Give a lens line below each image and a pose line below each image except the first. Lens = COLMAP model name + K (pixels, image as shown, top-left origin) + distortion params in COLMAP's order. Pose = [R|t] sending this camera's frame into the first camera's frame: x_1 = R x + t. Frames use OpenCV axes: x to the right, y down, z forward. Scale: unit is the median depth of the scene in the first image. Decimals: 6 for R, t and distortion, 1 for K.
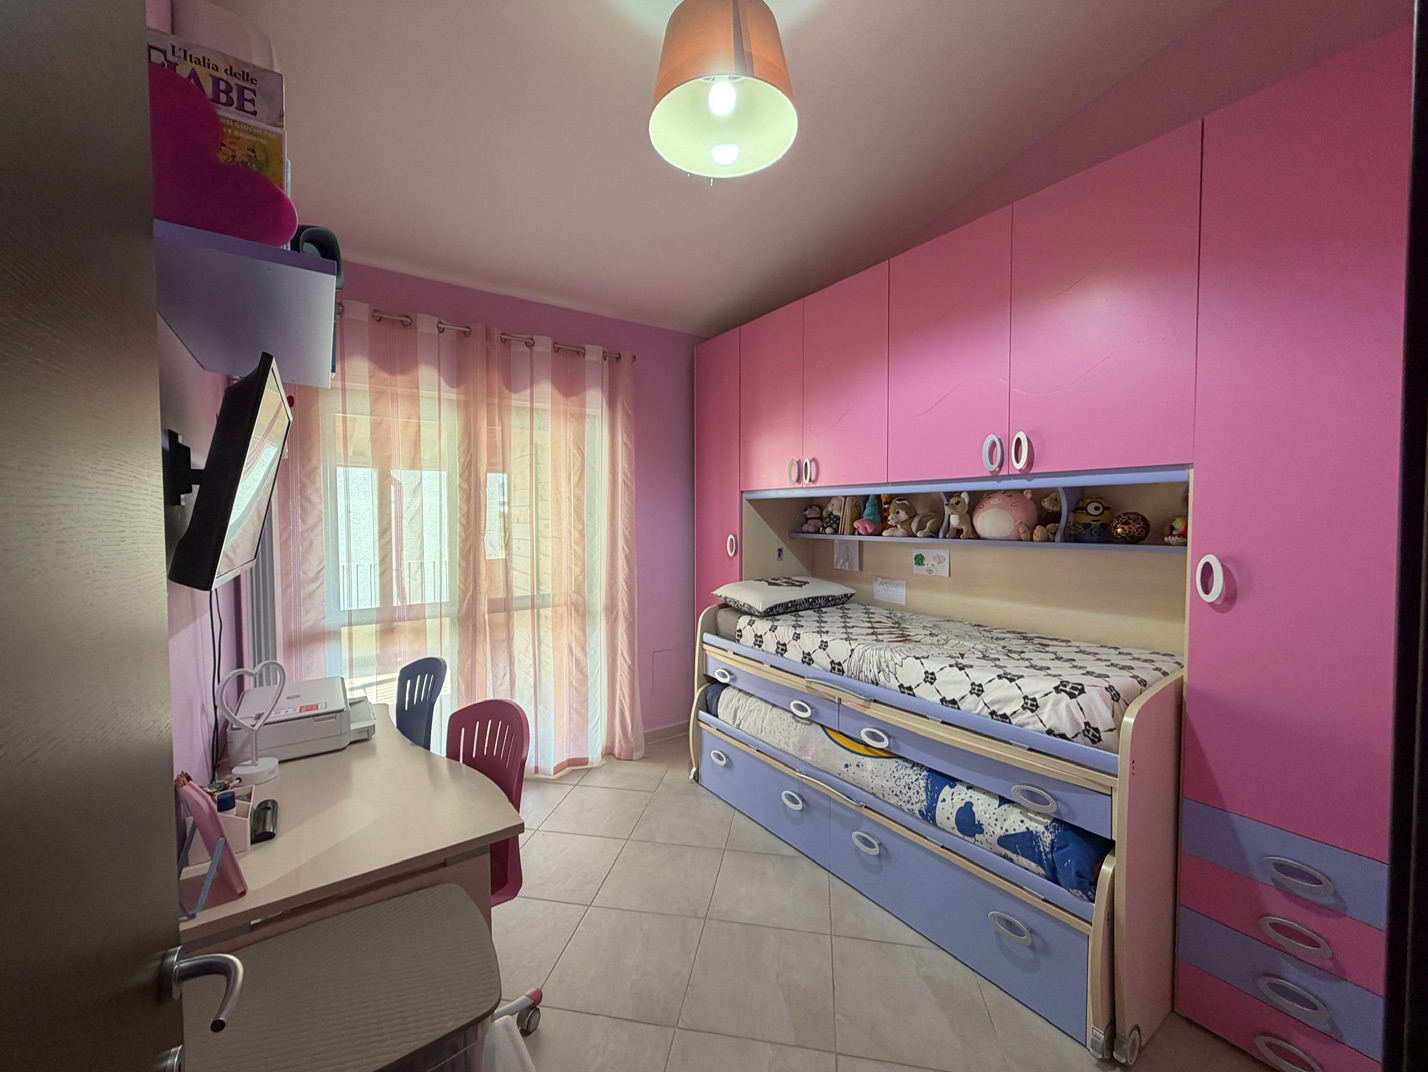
lens RADIAL K [[569.0, 0, 712.8], [0, 569.0, 534.4], [0, 0, 1]] dist [0.001405, -0.000332]
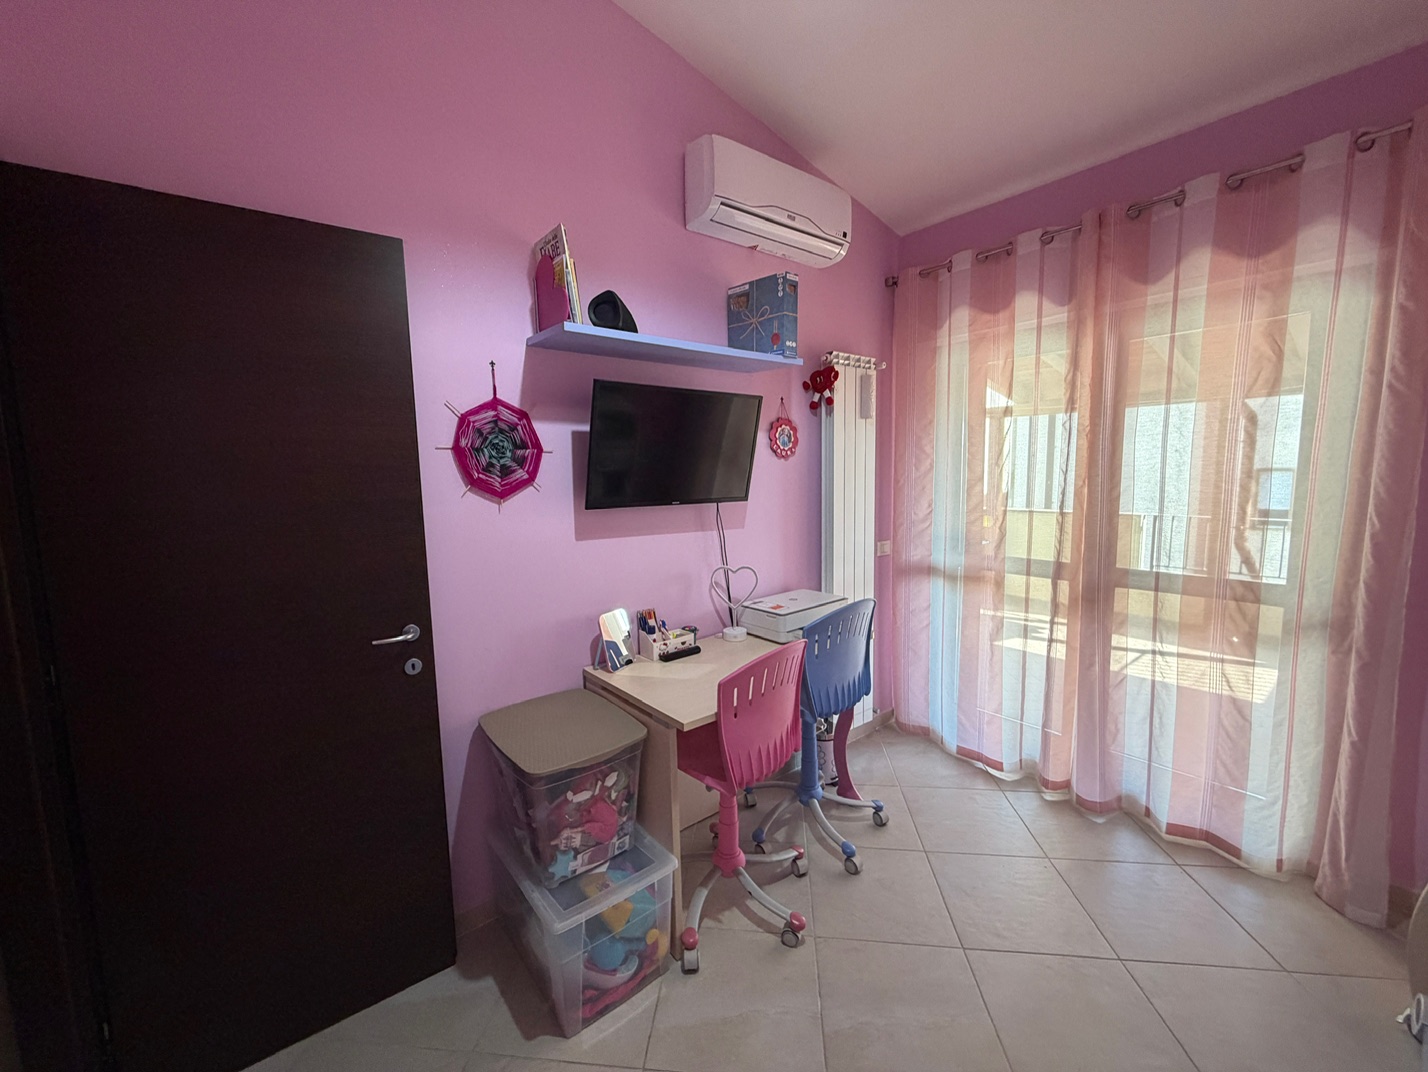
lens RADIAL K [[569.0, 0, 711.3], [0, 569.0, 536.1], [0, 0, 1]] dist [0.001405, -0.000332]
pose [[0.064535, 0.120790, -0.990578, 0.368166], [-0.012331, 0.992668, 0.120242, -0.019063], [0.997839, 0.004455, 0.065552, 0.433178]]
